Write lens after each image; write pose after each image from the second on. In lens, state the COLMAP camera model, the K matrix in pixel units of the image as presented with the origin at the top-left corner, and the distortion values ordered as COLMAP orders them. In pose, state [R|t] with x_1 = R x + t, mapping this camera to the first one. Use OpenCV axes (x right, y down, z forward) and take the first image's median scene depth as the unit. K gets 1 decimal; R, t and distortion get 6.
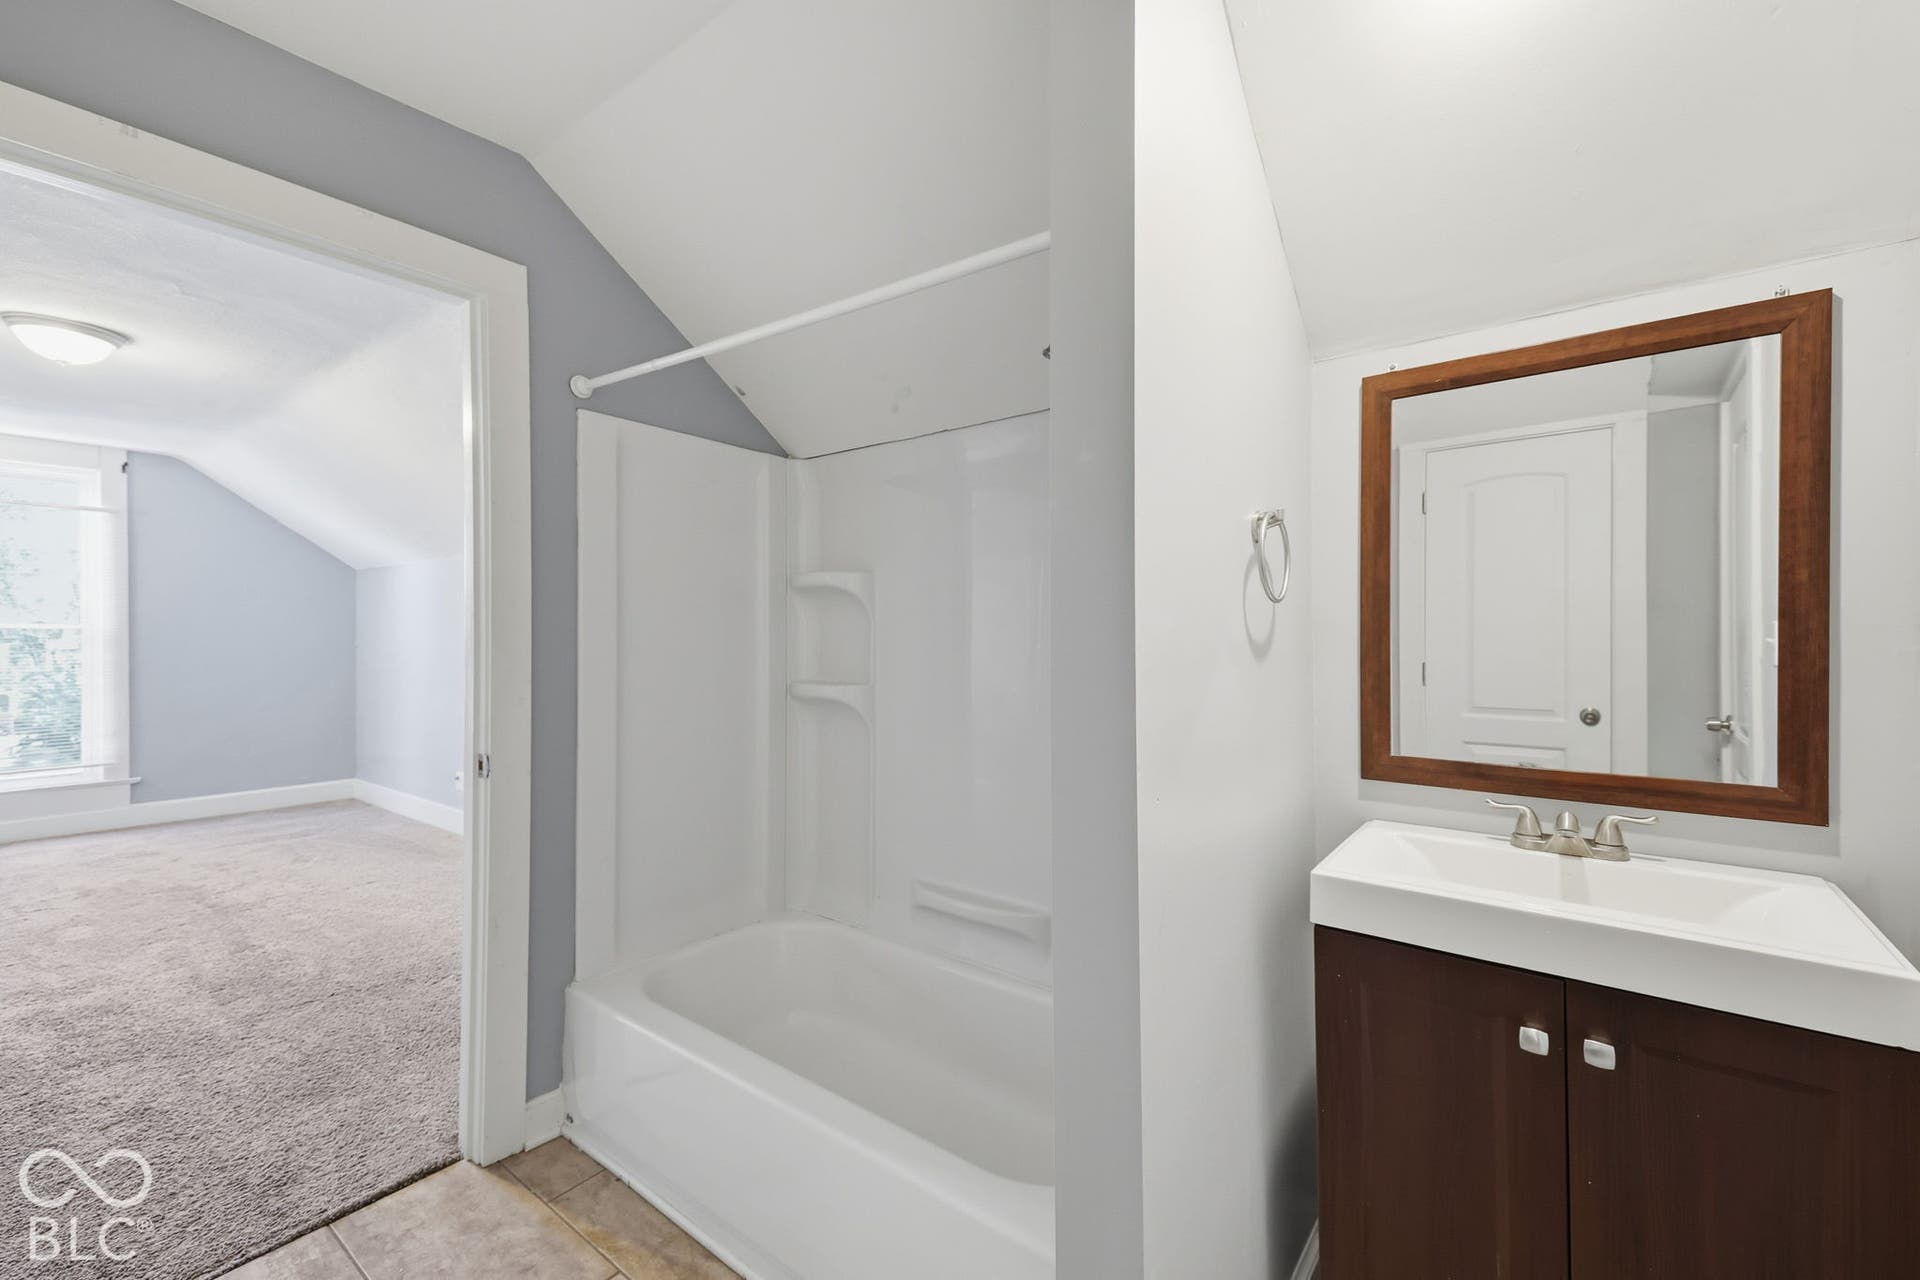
lens RADIAL K [[789.6, 0, 963.9], [0, 789.6, 644.0], [0, 0, 1]] dist [0.003168, 0.000108]
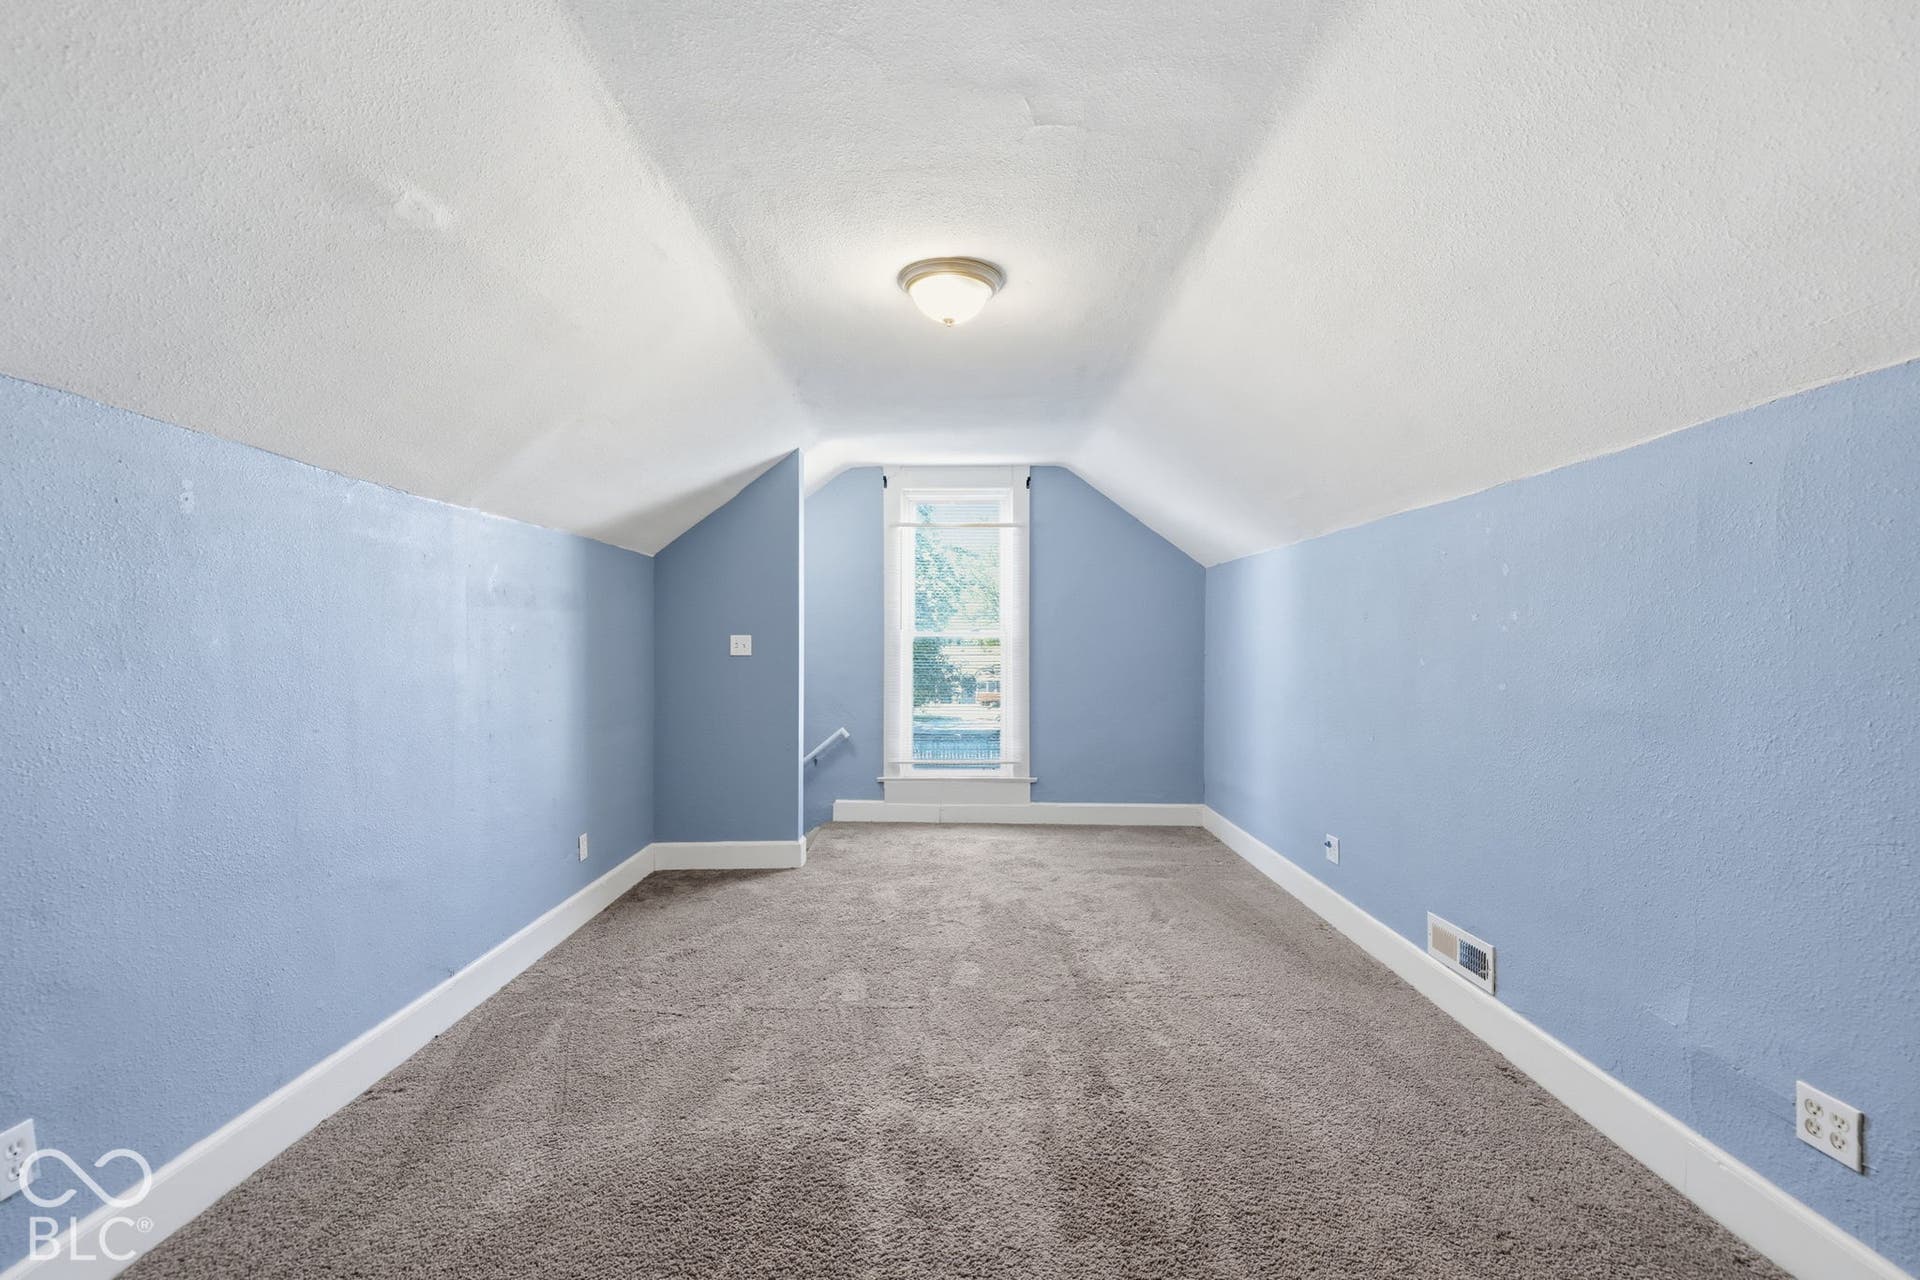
lens RADIAL K [[789.6, 0, 963.9], [0, 789.6, 644.0], [0, 0, 1]] dist [0.003168, 0.000108]
pose [[0.598683, 0.007191, -0.800954, -0.279073], [-0.014220, 0.999898, -0.001651, -0.007662], [0.800860, 0.012378, 0.598724, 0.316167]]
